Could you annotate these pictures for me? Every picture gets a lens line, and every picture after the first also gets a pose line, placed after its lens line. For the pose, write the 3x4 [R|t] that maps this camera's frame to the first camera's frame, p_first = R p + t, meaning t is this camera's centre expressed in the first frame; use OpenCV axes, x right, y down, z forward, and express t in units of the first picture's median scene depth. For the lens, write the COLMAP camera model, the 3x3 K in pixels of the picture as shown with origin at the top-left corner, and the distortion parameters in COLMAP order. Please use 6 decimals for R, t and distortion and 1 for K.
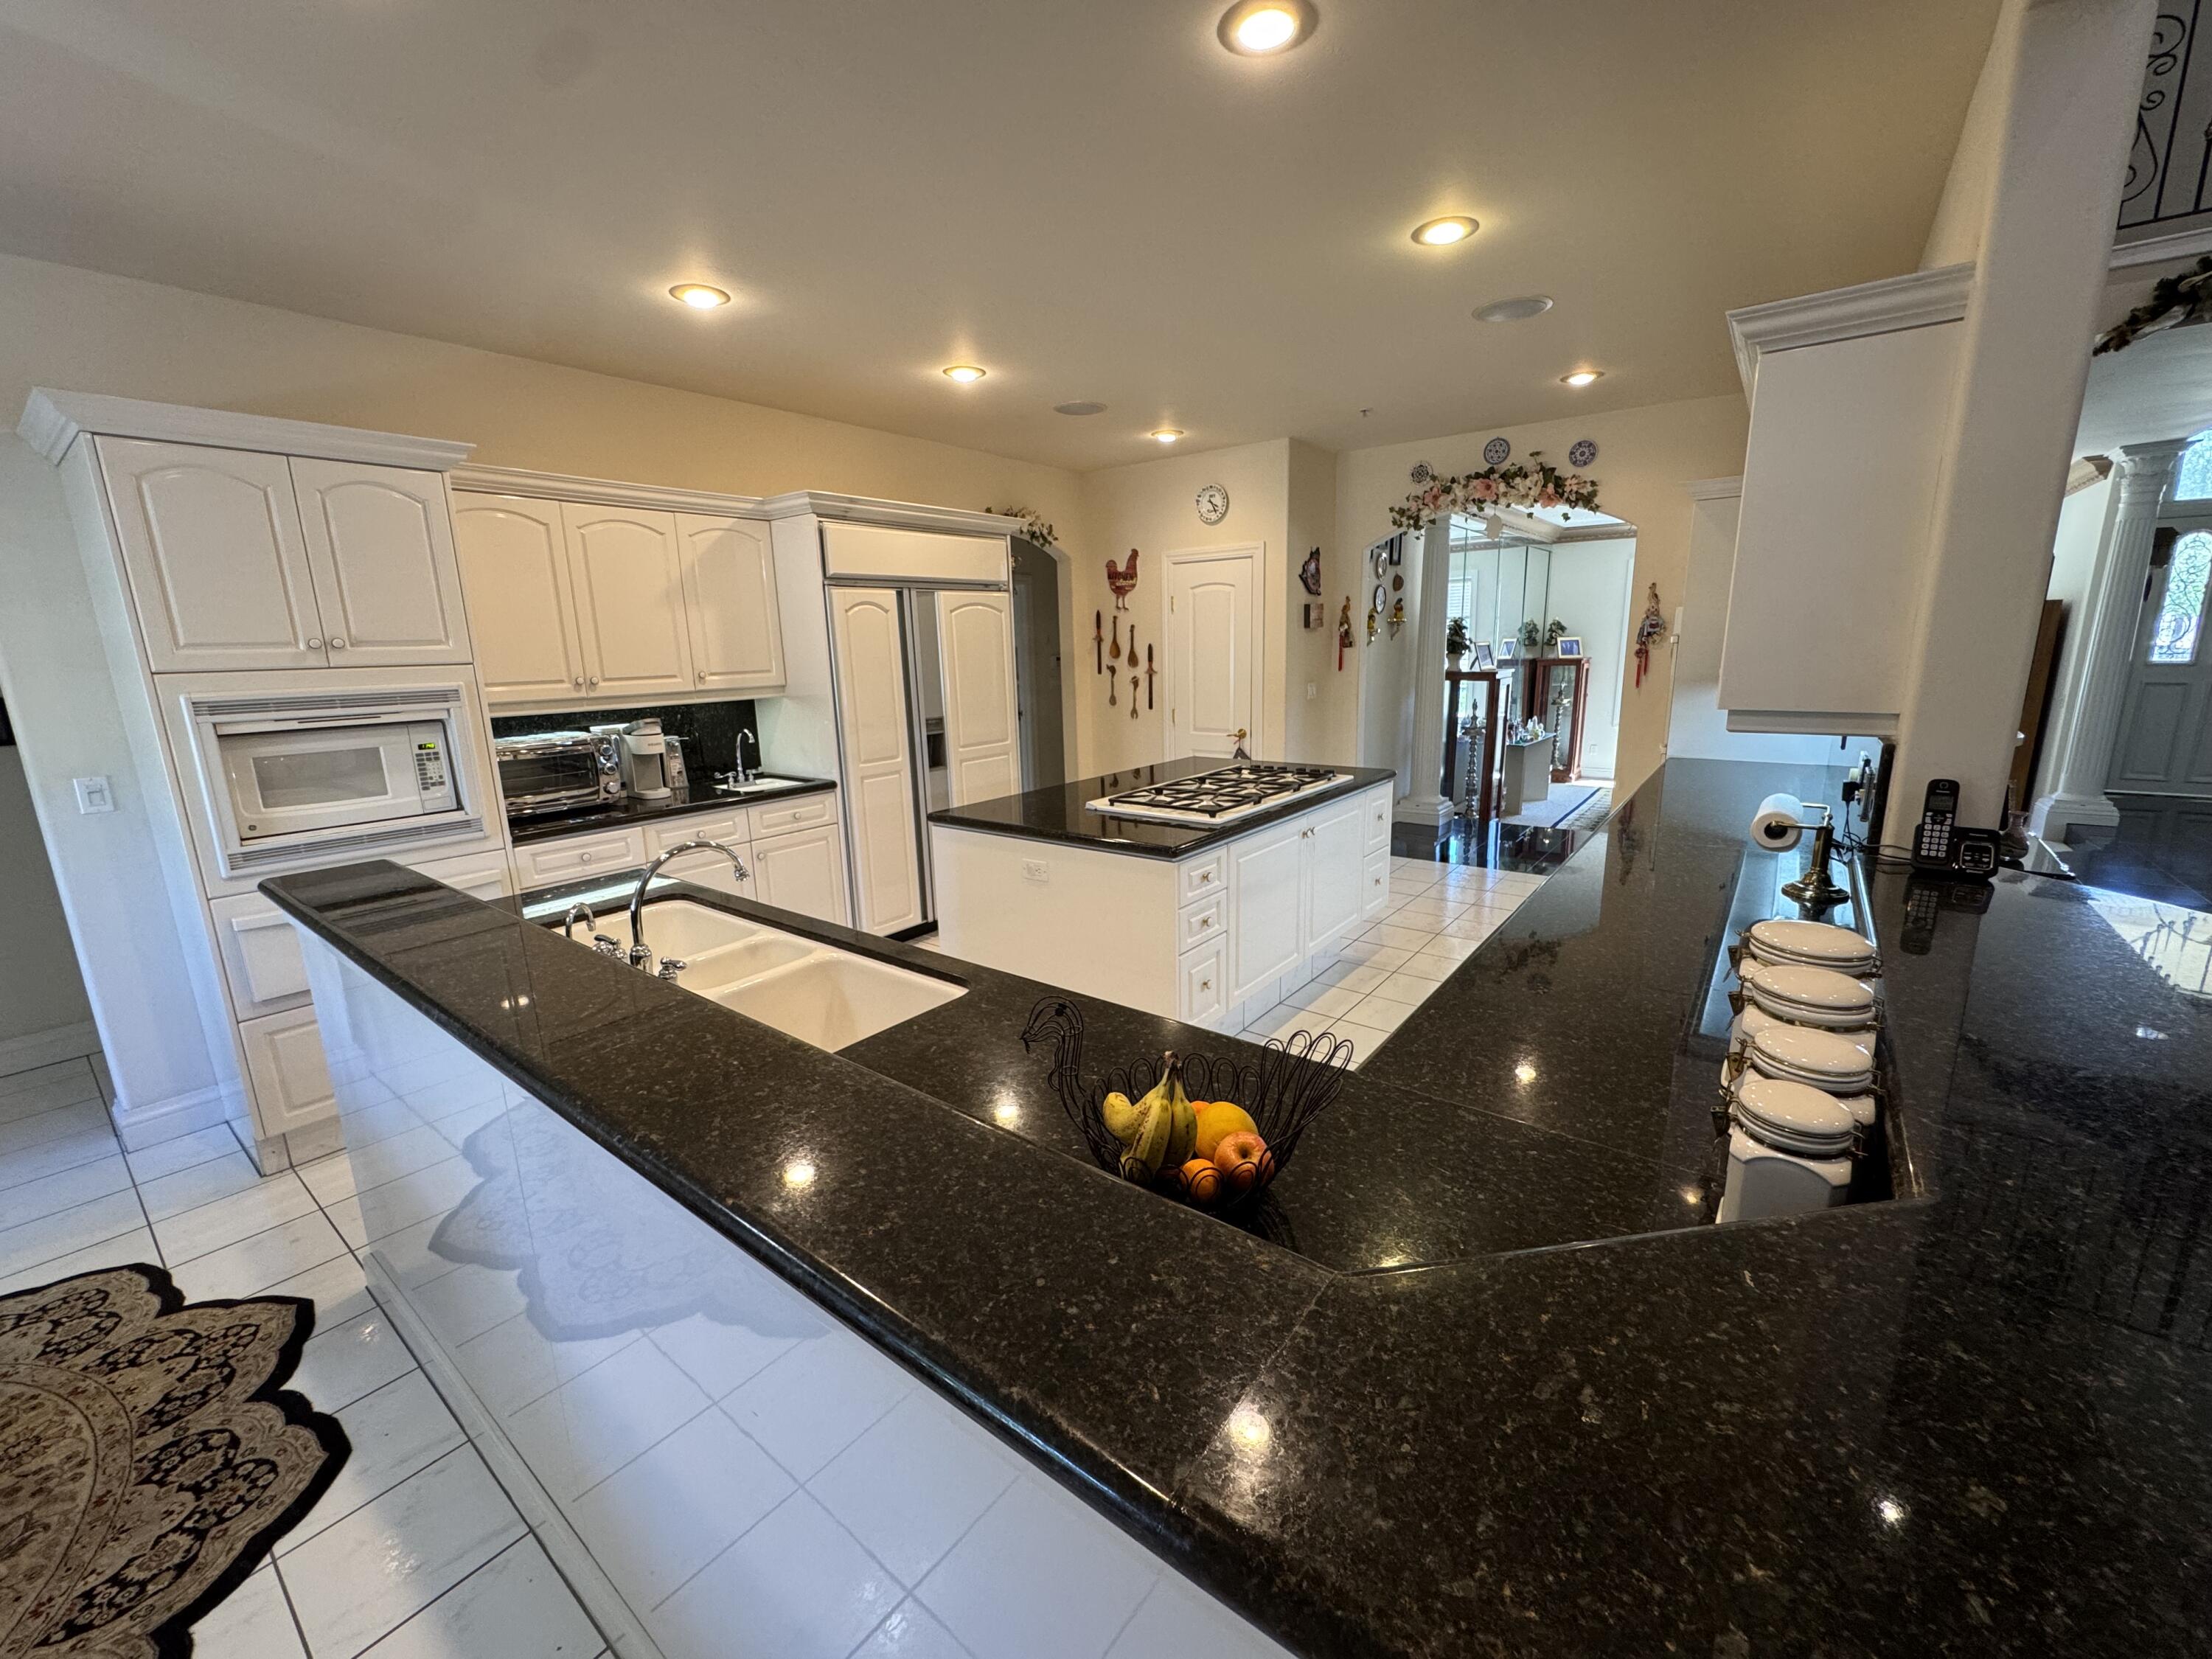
lens RADIAL K [[882.0, 0, 1108.6], [0, 882.0, 832.5], [0, 0, 1]] dist [-0.004469, 0.000582]
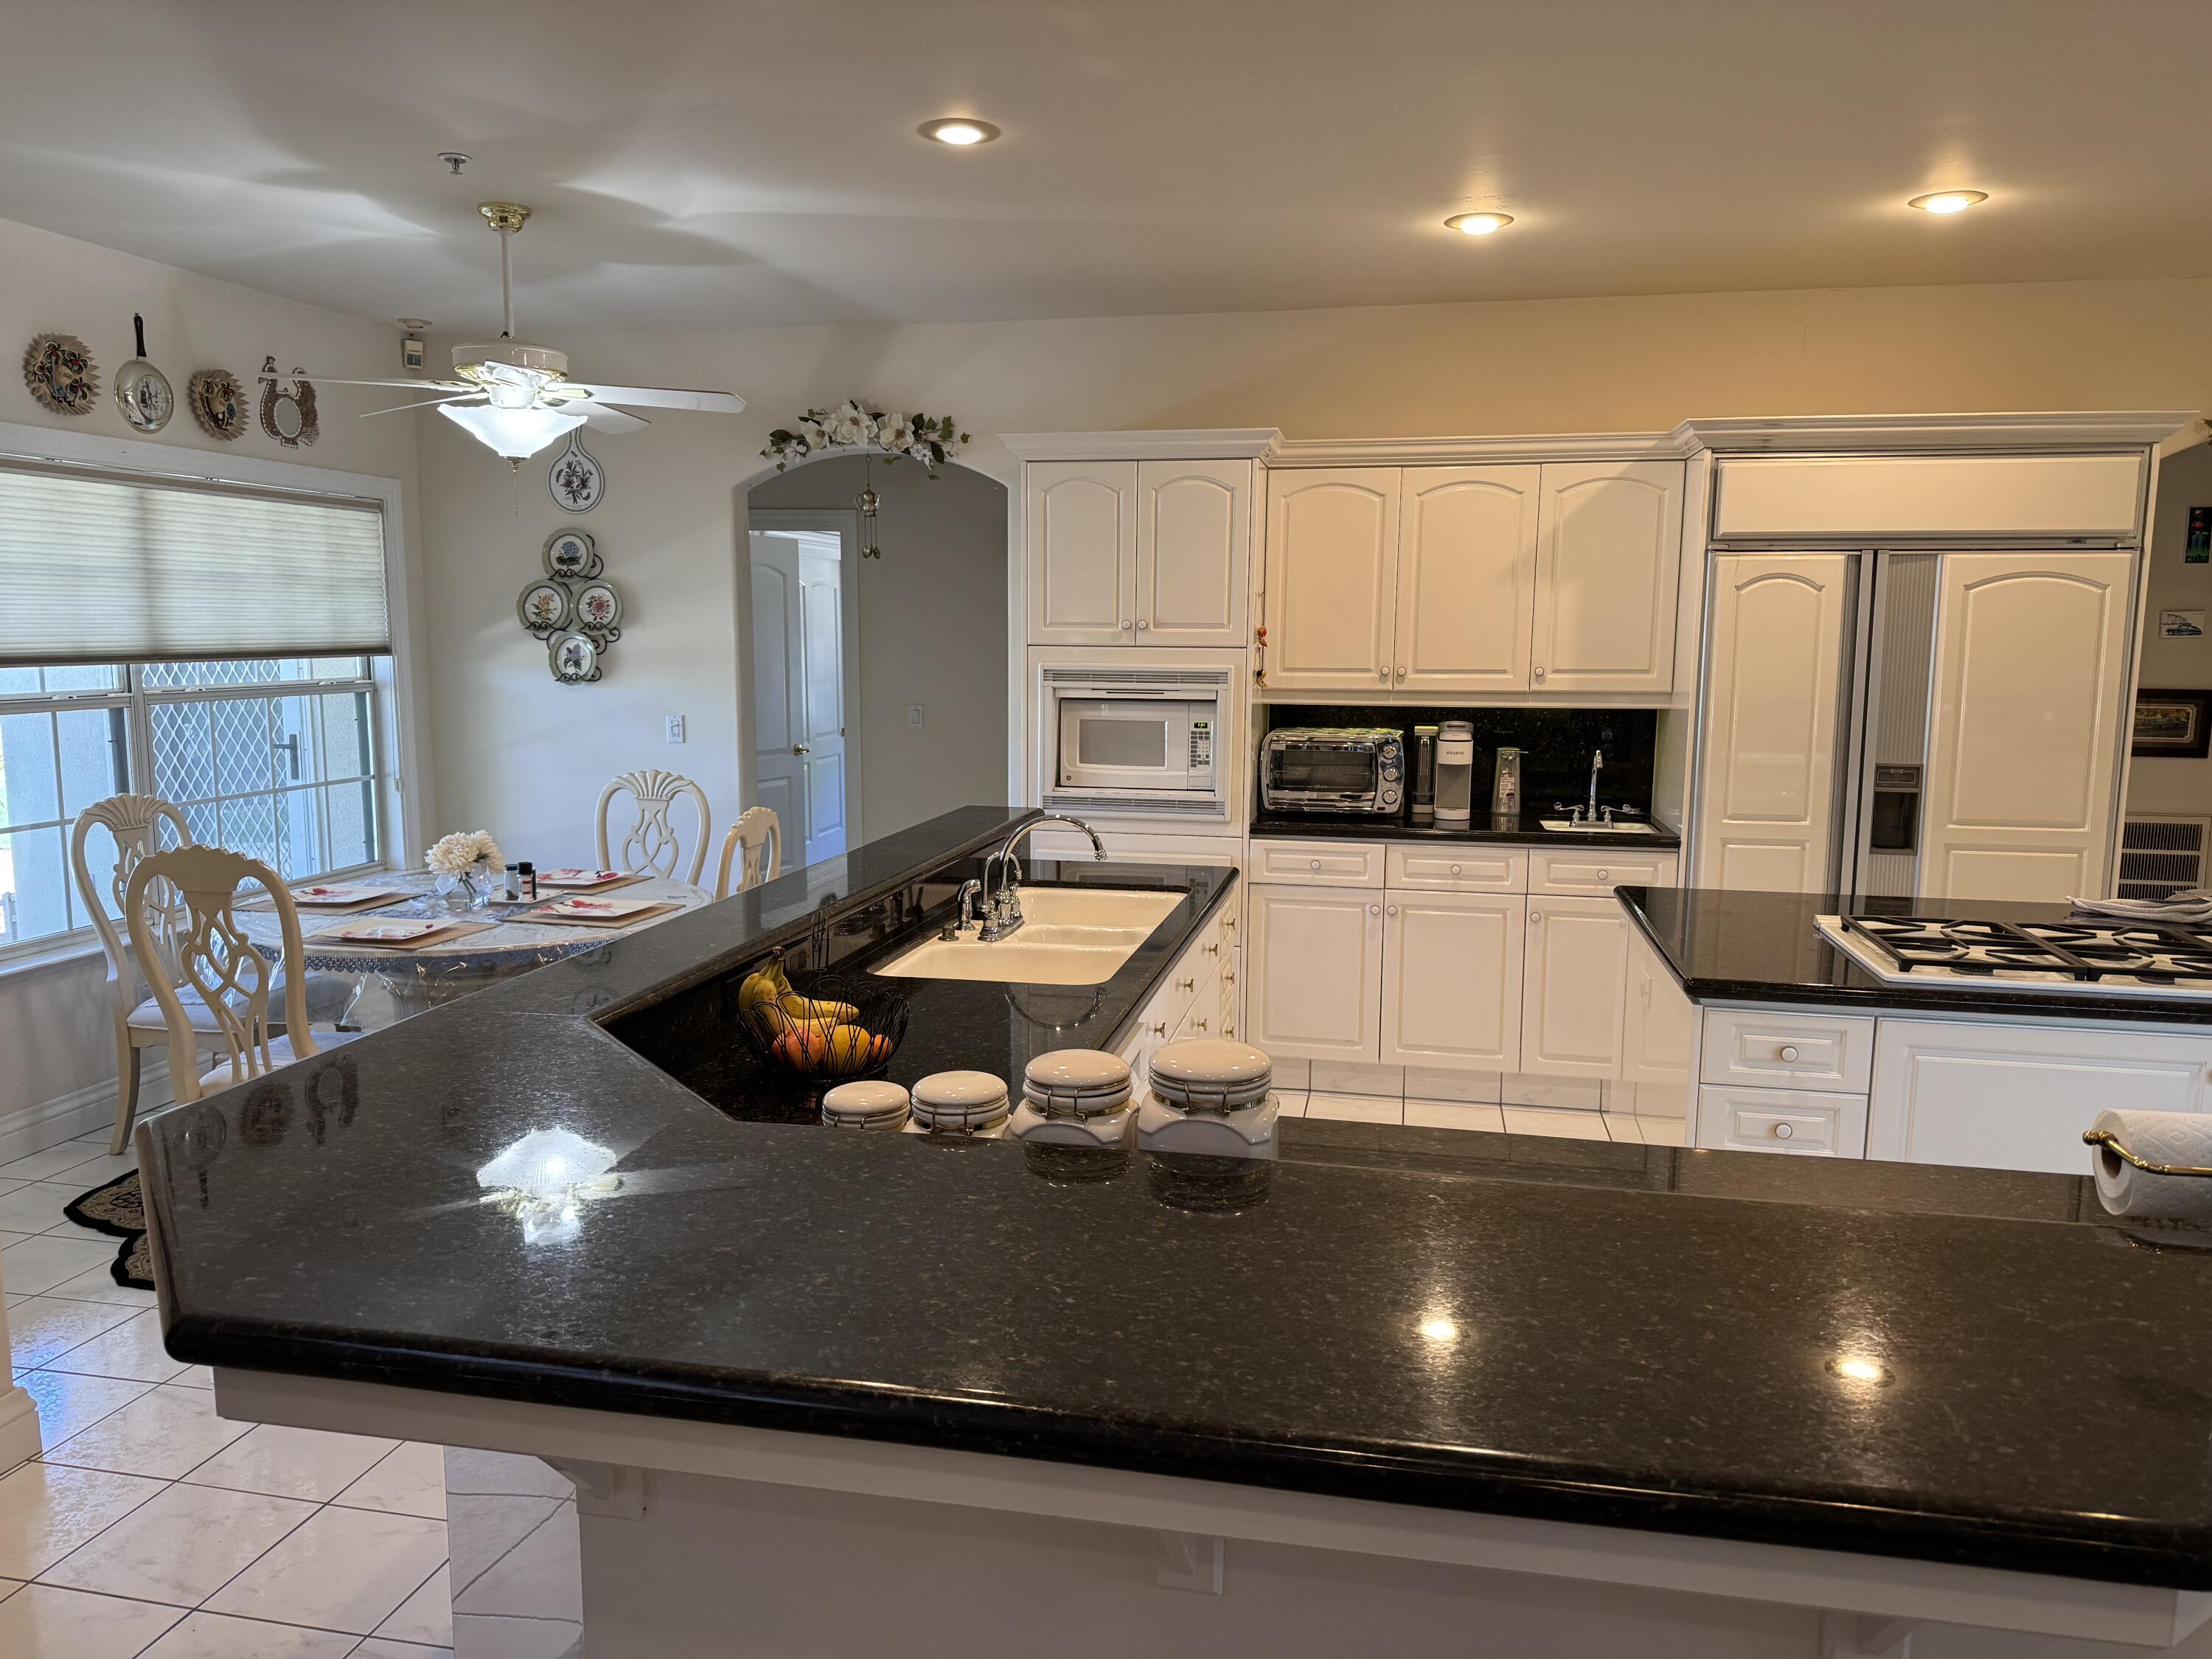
lens RADIAL K [[1546.7, 0, 1099.7], [0, 1546.7, 841.0], [0, 0, 1]] dist [0.065450, -0.088428]
pose [[0.438859, 0.150260, -0.885904, 0.570053], [-0.208111, 0.976109, 0.062466, -0.039784], [0.874124, 0.156953, 0.459644, 0.070459]]
